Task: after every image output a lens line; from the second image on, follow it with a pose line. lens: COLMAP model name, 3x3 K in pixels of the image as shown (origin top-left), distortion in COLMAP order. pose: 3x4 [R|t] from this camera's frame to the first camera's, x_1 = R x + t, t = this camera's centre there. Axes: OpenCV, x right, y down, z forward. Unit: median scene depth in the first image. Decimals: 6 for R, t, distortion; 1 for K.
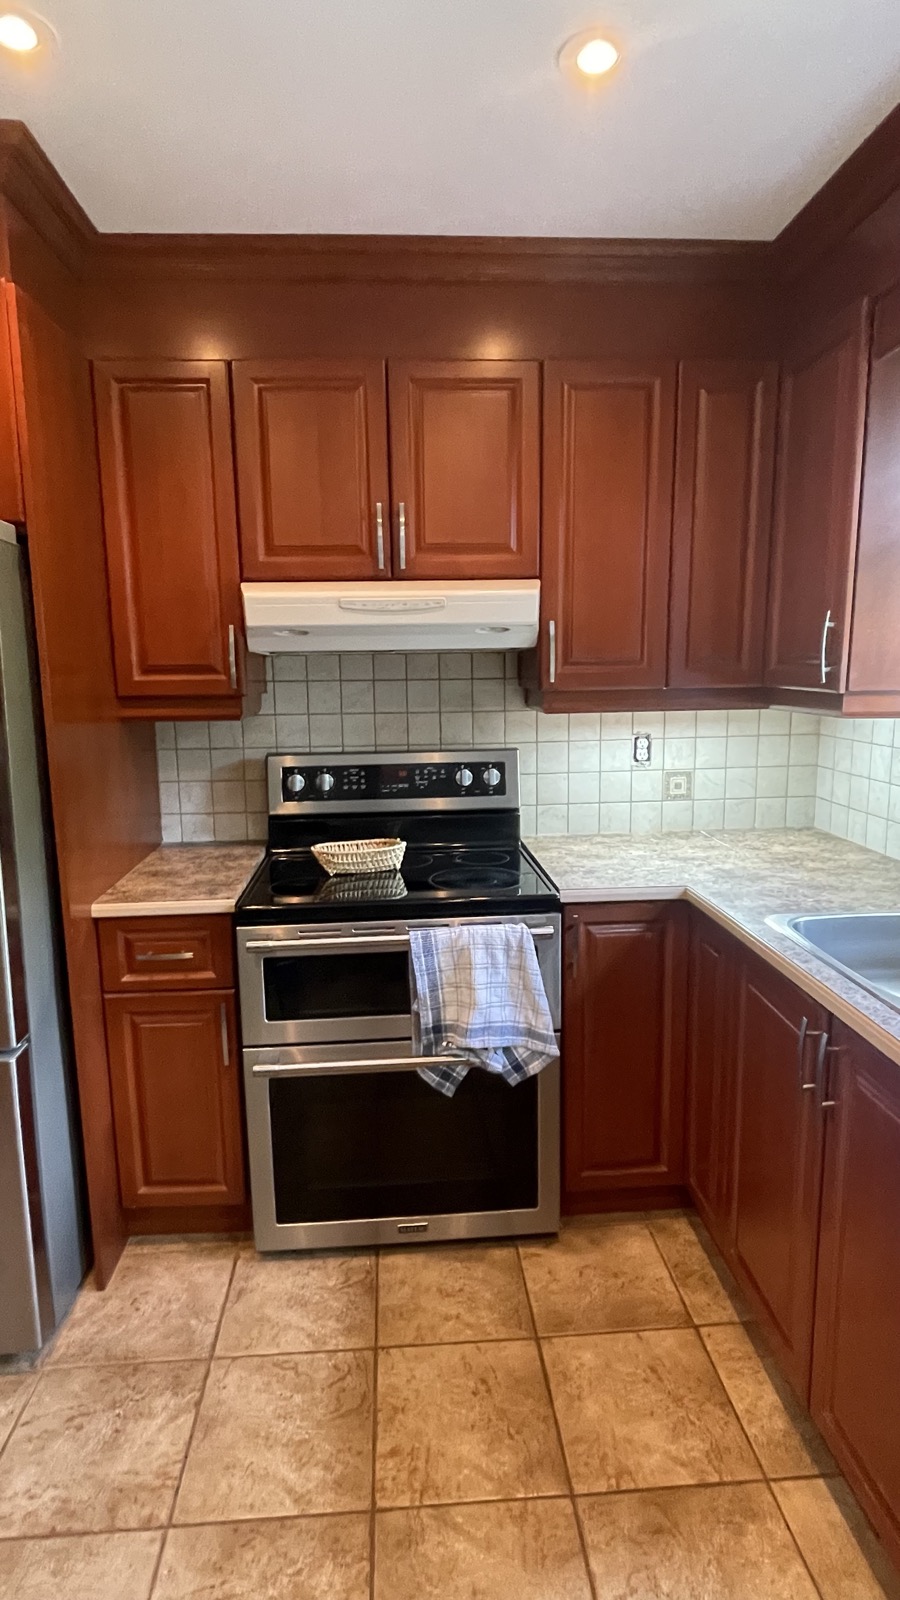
lens RADIAL K [[840.1, 0, 450.0], [0, 840.1, 800.0], [0, 0, 1]] dist [0.010851, 0.000505]
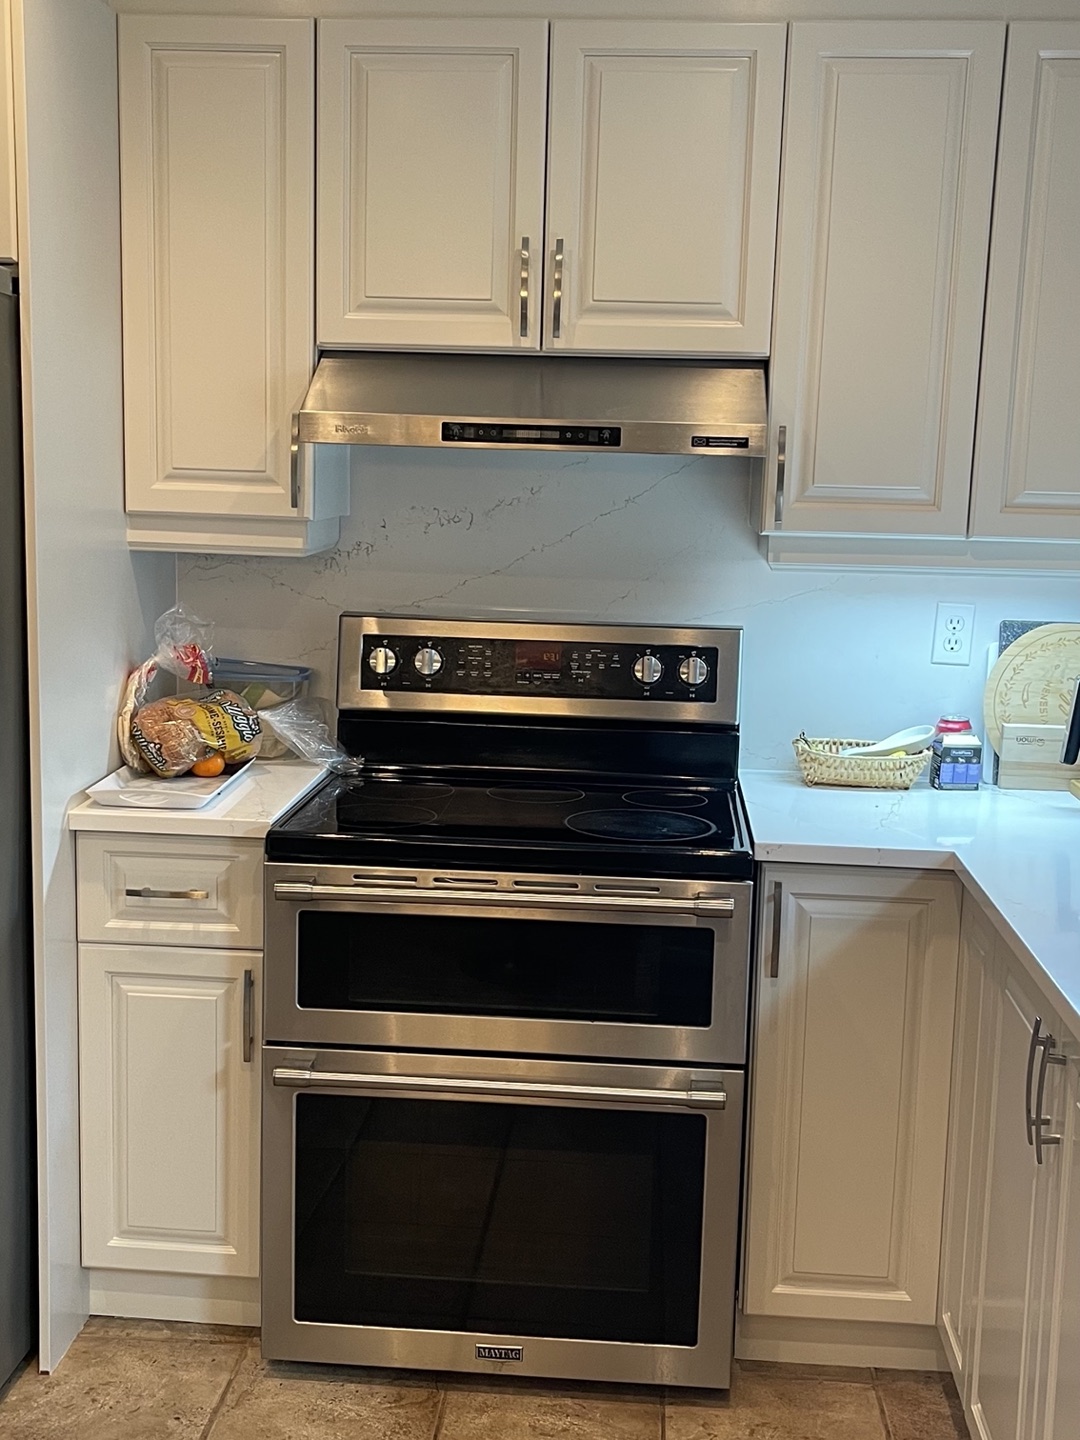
lens RADIAL K [[1624.1, 0, 540.0], [0, 1624.1, 720.0], [0, 0, 1]] dist [0.019745, 0.015655]
pose [[0.991158, 0.061653, -0.117497, 0.083819], [-0.063122, 0.997967, -0.008818, 0.027983], [0.116715, 0.016157, 0.993034, -0.216037]]
